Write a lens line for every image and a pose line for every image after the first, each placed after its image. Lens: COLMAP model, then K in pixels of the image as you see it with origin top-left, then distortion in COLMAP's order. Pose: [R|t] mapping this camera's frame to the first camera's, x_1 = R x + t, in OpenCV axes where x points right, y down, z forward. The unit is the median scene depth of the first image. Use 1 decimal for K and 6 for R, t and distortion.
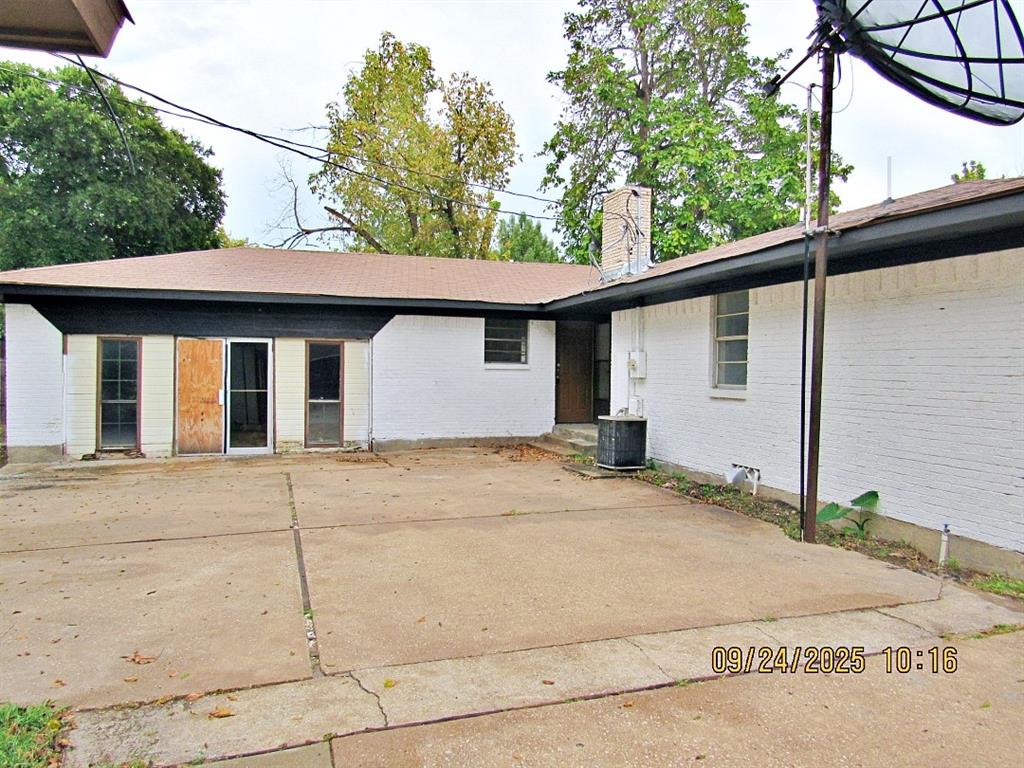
lens RADIAL K [[727.8, 0, 514.3], [0, 727.8, 384.9], [0, 0, 1]] dist [-0.009906, -0.003077]
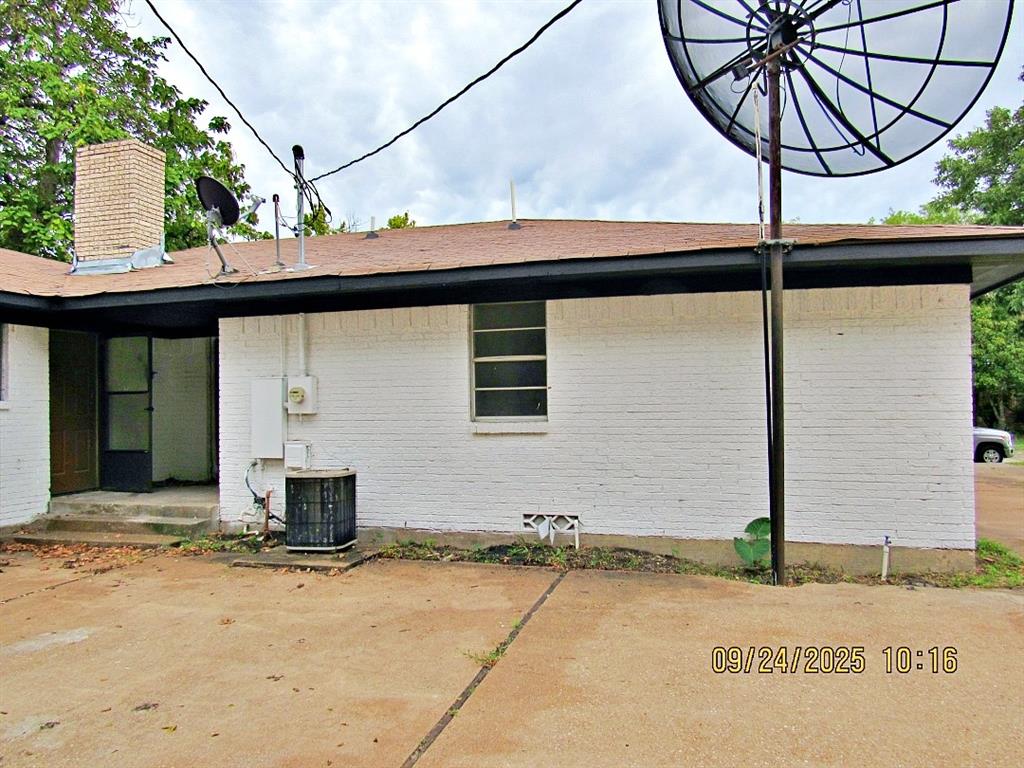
lens RADIAL K [[727.8, 0, 514.3], [0, 727.8, 384.9], [0, 0, 1]] dist [-0.009906, -0.003077]
pose [[0.547554, -0.003113, 0.836764, -0.393171], [0.039898, 0.998953, -0.022392, -0.017889], [-0.835819, 0.045646, 0.547105, 0.576085]]
